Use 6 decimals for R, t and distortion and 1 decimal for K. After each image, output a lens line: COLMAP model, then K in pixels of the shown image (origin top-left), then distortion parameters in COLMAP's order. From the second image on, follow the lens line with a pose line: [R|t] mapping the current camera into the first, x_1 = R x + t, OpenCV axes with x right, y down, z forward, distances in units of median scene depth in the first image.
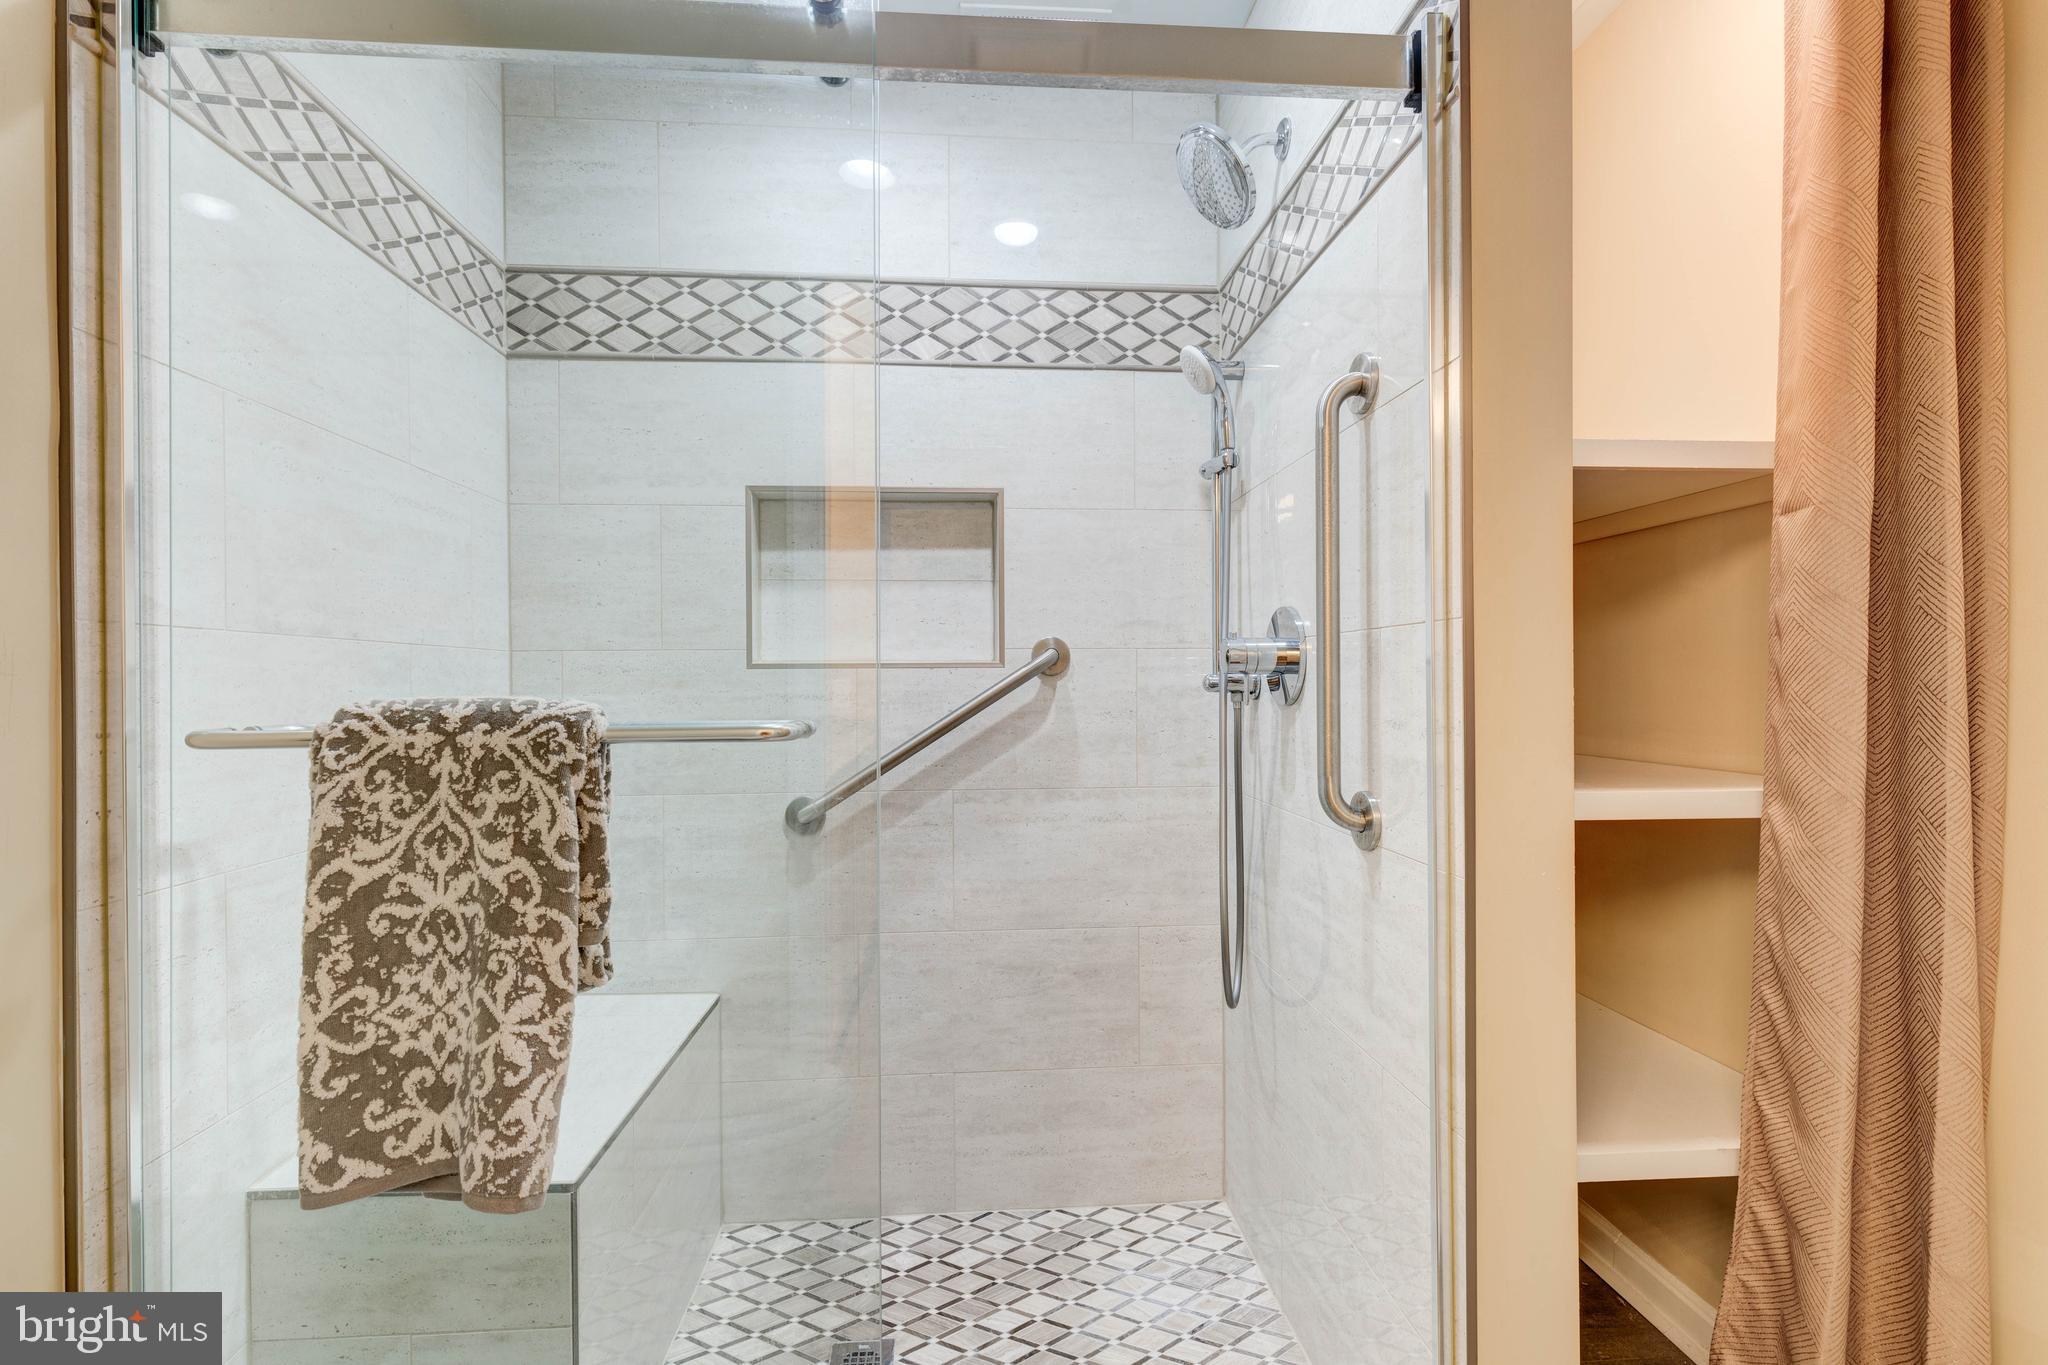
lens RADIAL K [[934.1, 0, 1022.2], [0, 934.1, 683.3], [0, 0, 1]] dist [0.001869, -0.000115]
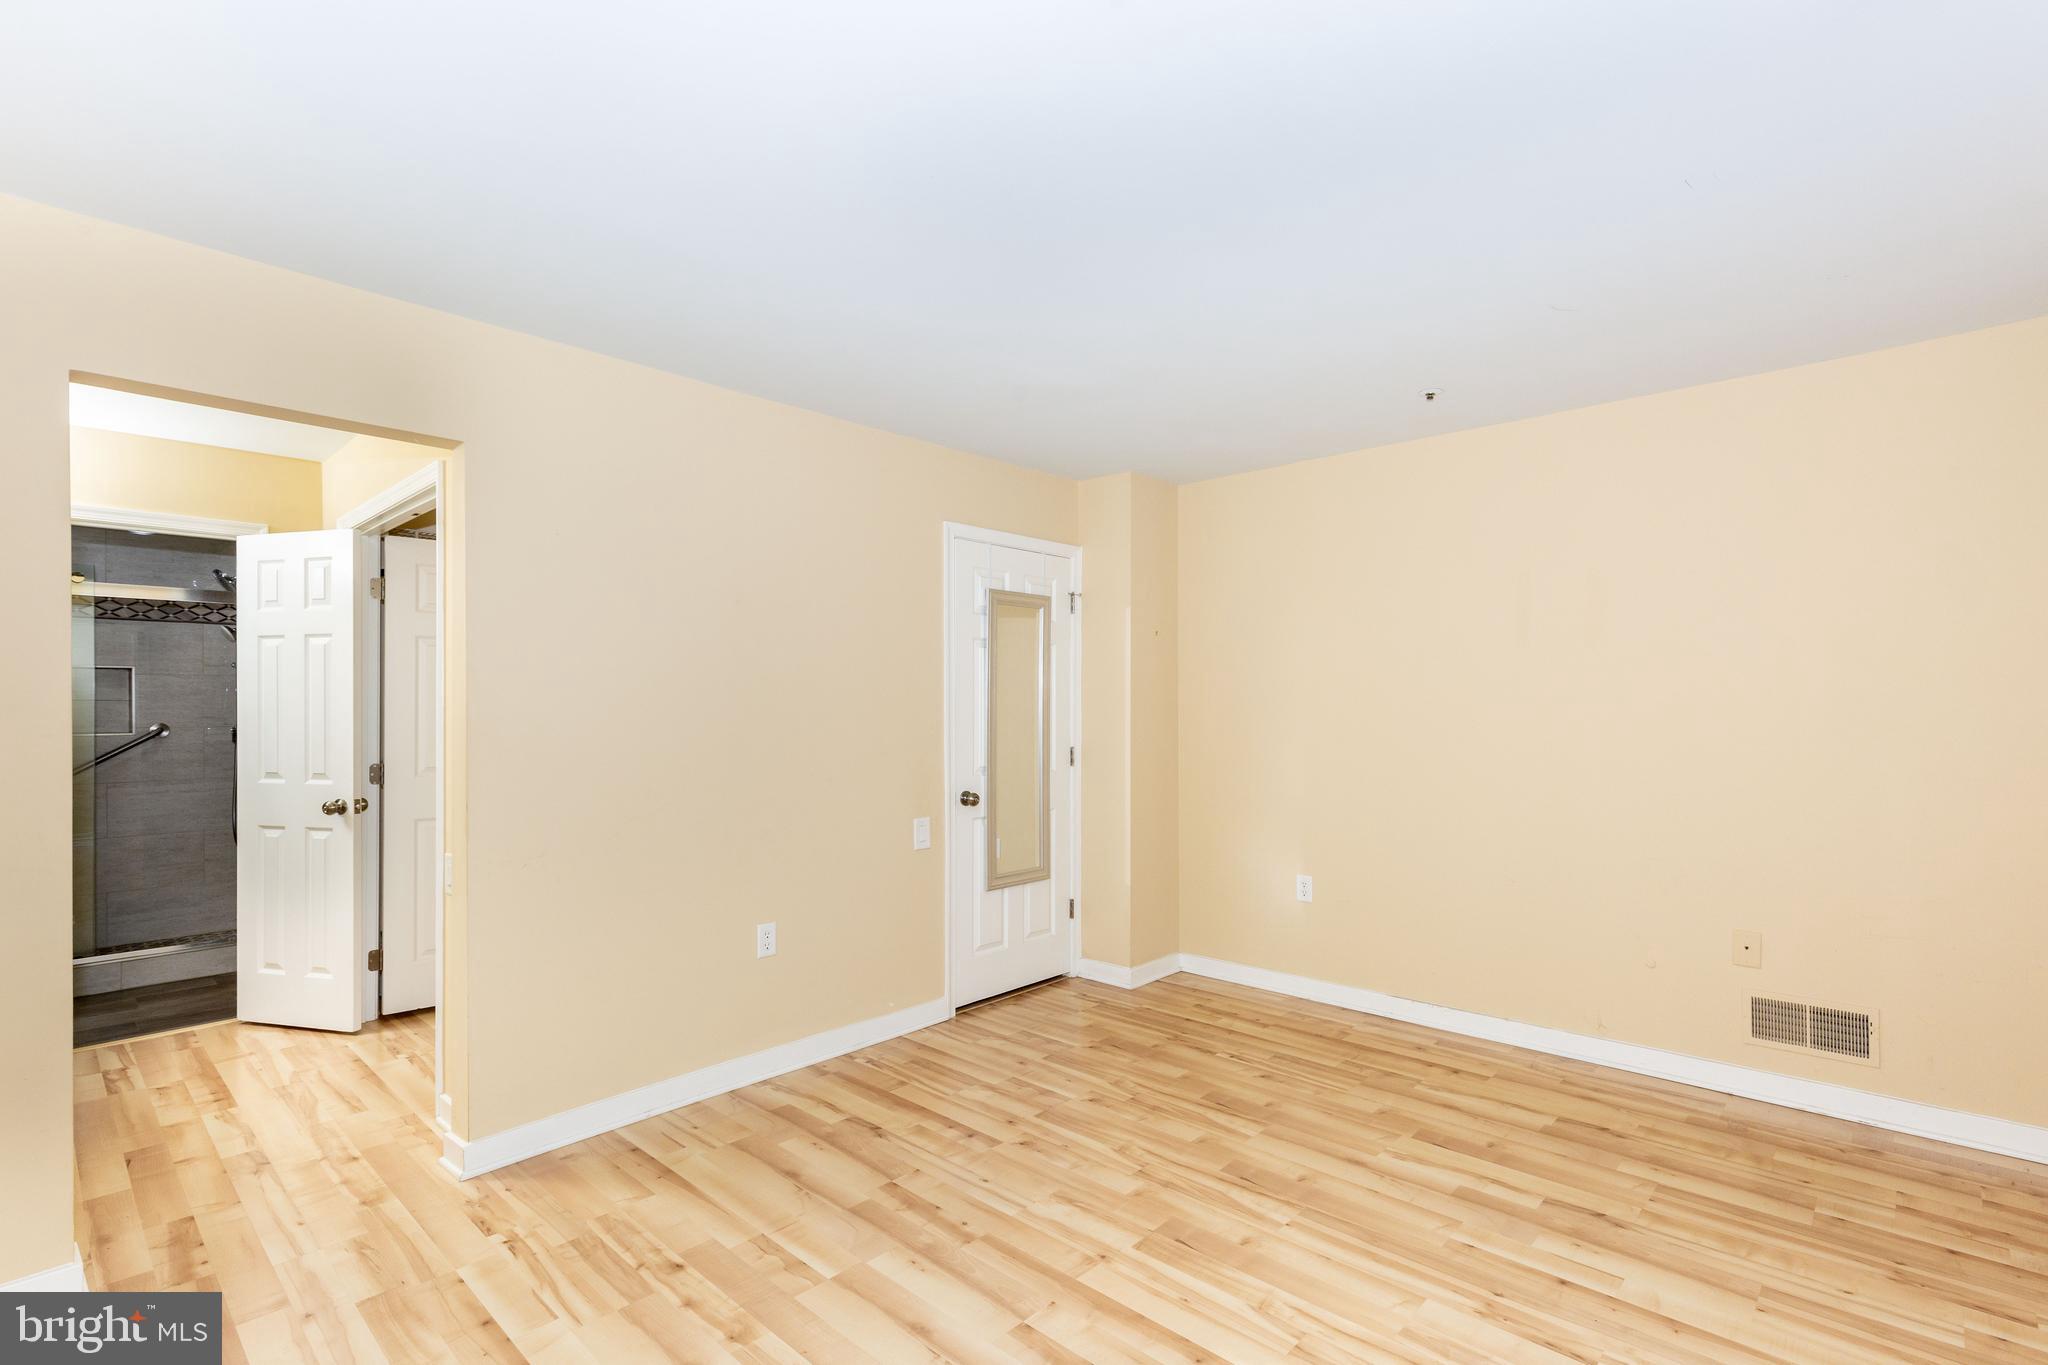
lens RADIAL K [[934.1, 0, 1028.1], [0, 934.1, 697.3], [0, 0, 1]] dist [0.001869, -0.000115]
pose [[0.735406, 0.006973, 0.677590, 0.044101], [0.003466, 0.999895, -0.014051, -0.076262], [-0.677617, 0.012682, 0.735305, -2.578268]]
